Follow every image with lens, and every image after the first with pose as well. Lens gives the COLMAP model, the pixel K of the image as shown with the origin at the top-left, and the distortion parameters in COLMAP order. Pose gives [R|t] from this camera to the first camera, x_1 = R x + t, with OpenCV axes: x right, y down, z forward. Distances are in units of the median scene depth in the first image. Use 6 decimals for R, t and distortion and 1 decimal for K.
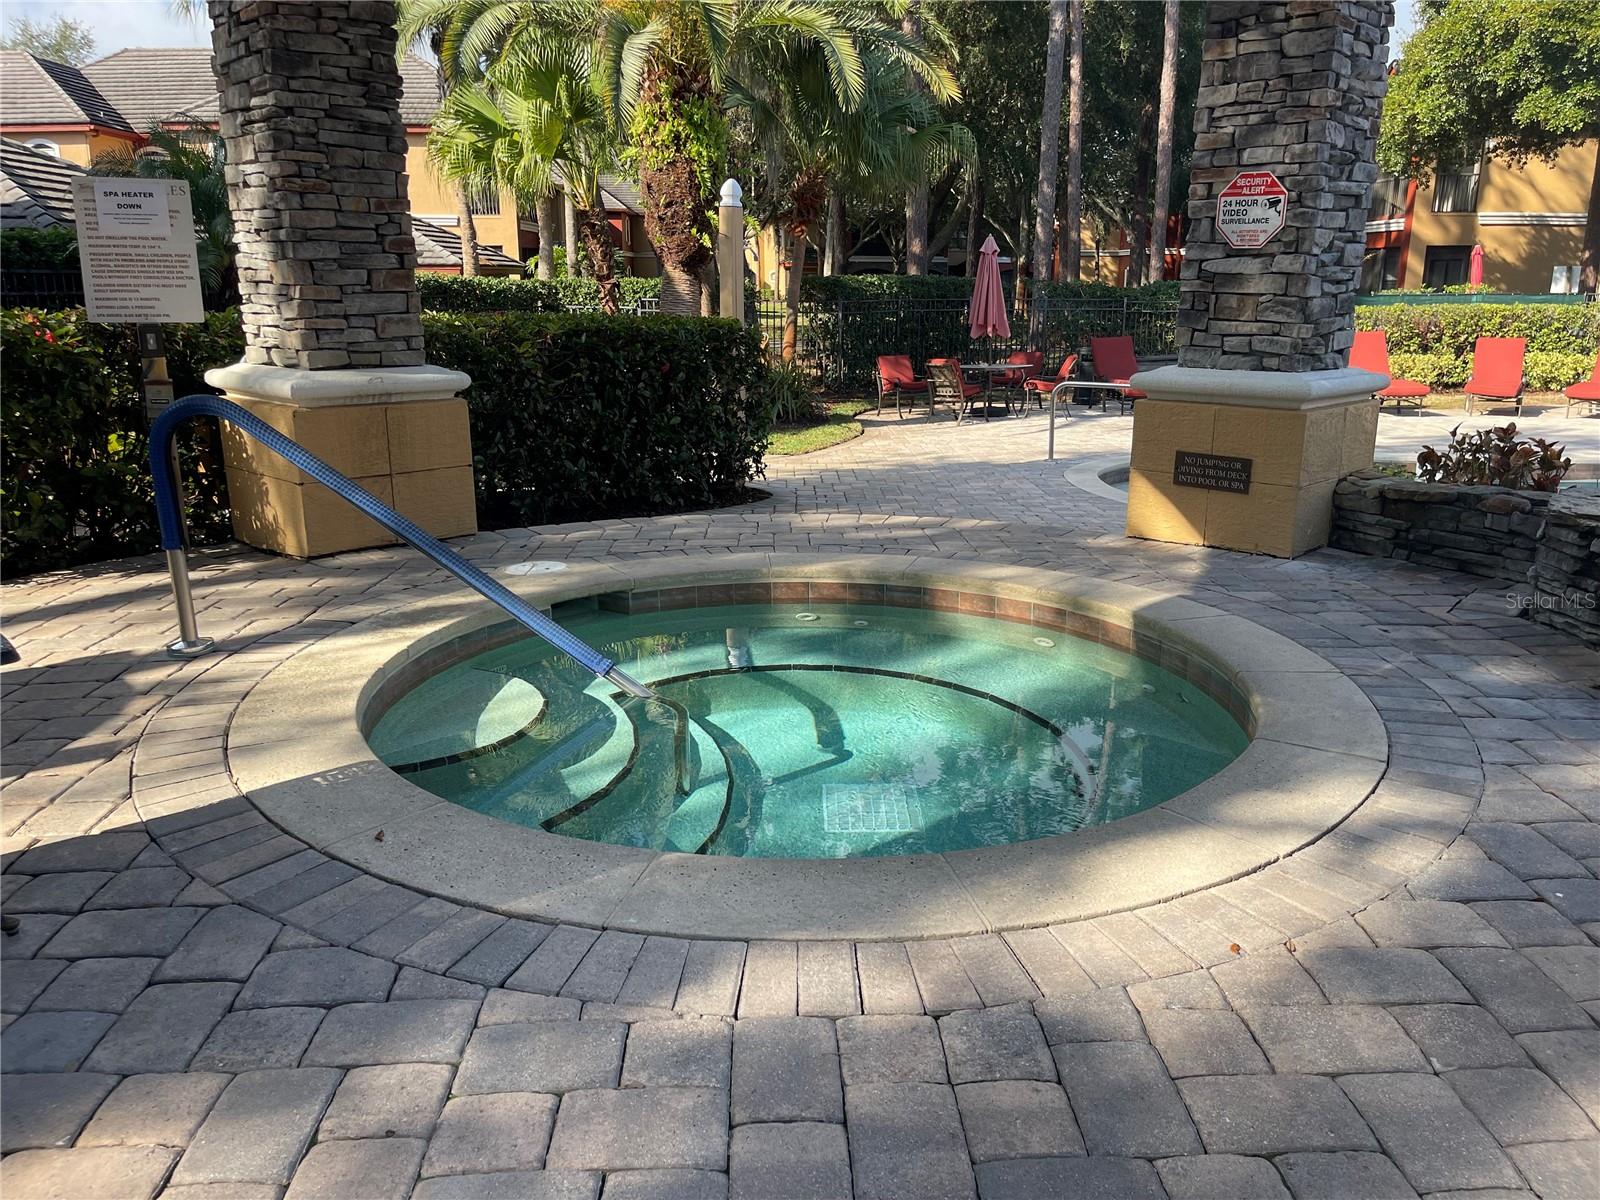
lens RADIAL K [[1197.3, 0, 800.7], [0, 1197.3, 600.0], [0, 0, 1]] dist [-0.001383, -0.010735]
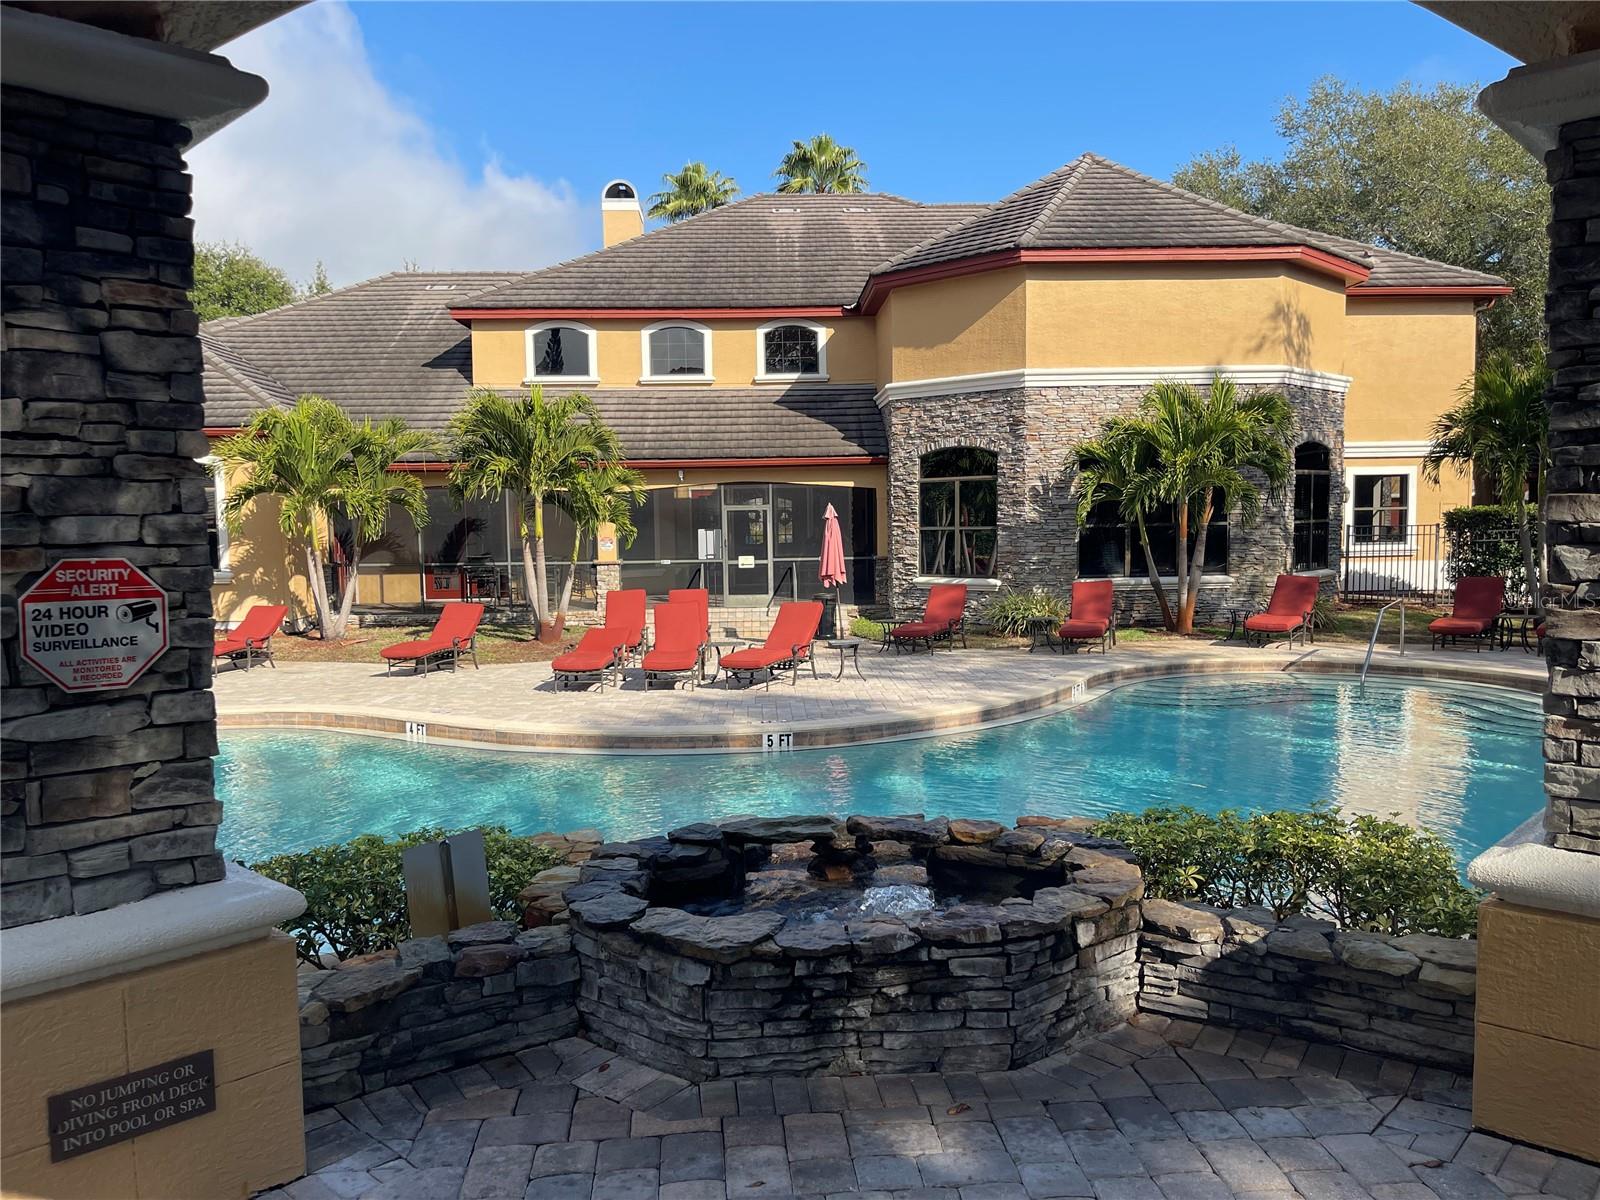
lens RADIAL K [[1197.3, 0, 800.3], [0, 1197.3, 598.2], [0, 0, 1]] dist [-0.001383, -0.010735]
pose [[-0.010520, -0.062031, 0.998019, -0.173140], [0.282039, 0.957366, 0.062477, -0.279797], [-0.959345, 0.282138, 0.007424, 0.680539]]
